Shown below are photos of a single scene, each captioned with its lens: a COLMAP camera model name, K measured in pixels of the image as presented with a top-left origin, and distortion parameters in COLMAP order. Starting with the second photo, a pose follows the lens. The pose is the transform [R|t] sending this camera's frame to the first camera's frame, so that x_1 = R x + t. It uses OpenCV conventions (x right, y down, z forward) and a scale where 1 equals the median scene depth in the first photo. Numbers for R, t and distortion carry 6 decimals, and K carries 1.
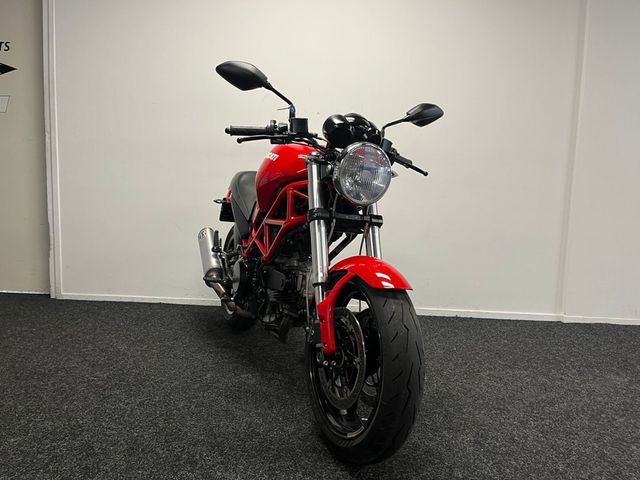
lens RADIAL K [[481.2, 0, 322.3], [0, 481.2, 242.9], [0, 0, 1]] dist [0.074545, -0.095696]
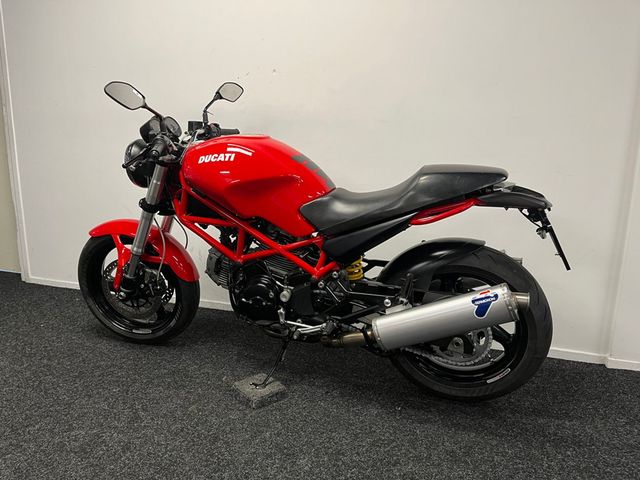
lens RADIAL K [[481.2, 0, 322.2], [0, 481.2, 243.2], [0, 0, 1]] dist [0.074545, -0.095696]
pose [[0.968057, 0.043252, -0.246972, 0.269874], [-0.017199, 0.994143, 0.106691, -0.079431], [0.250140, -0.099036, 0.963131, 0.252169]]
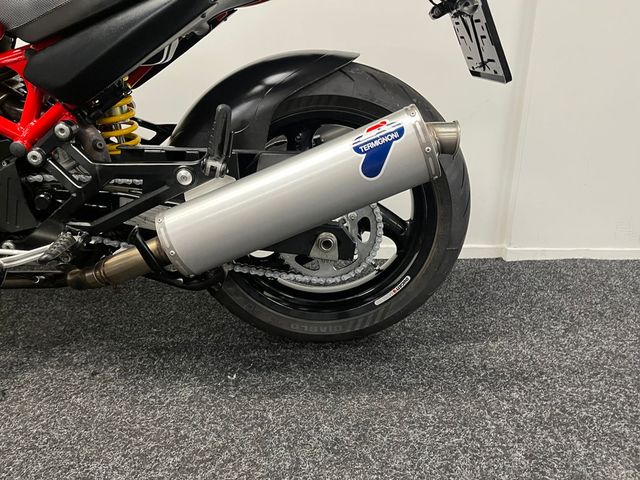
lens RADIAL K [[481.2, 0, 325.1], [0, 481.2, 241.0], [0, 0, 1]] dist [0.074545, -0.095696]
pose [[0.995586, -0.047450, 0.080970, 0.262459], [0.028411, 0.974670, 0.221838, 0.021642], [-0.089445, -0.218559, 0.971716, 0.519961]]
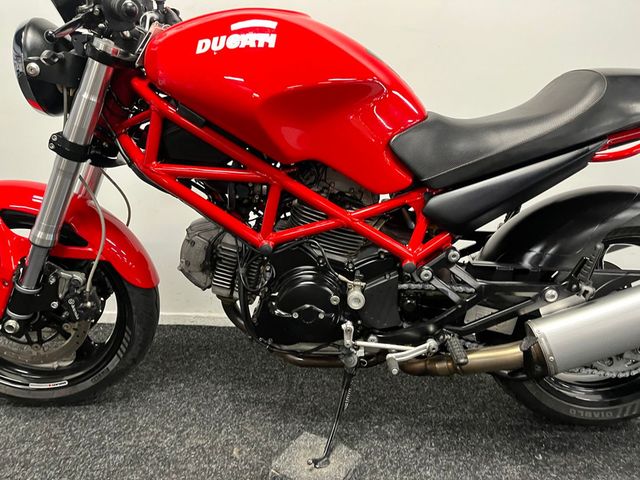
lens RADIAL K [[481.2, 0, 315.6], [0, 481.2, 235.2], [0, 0, 1]] dist [0.074545, -0.095696]
pose [[0.998475, -0.012195, 0.053846, 0.033394], [0.005346, 0.992071, 0.125563, -0.038326], [-0.054950, -0.125084, 0.990623, 0.476692]]
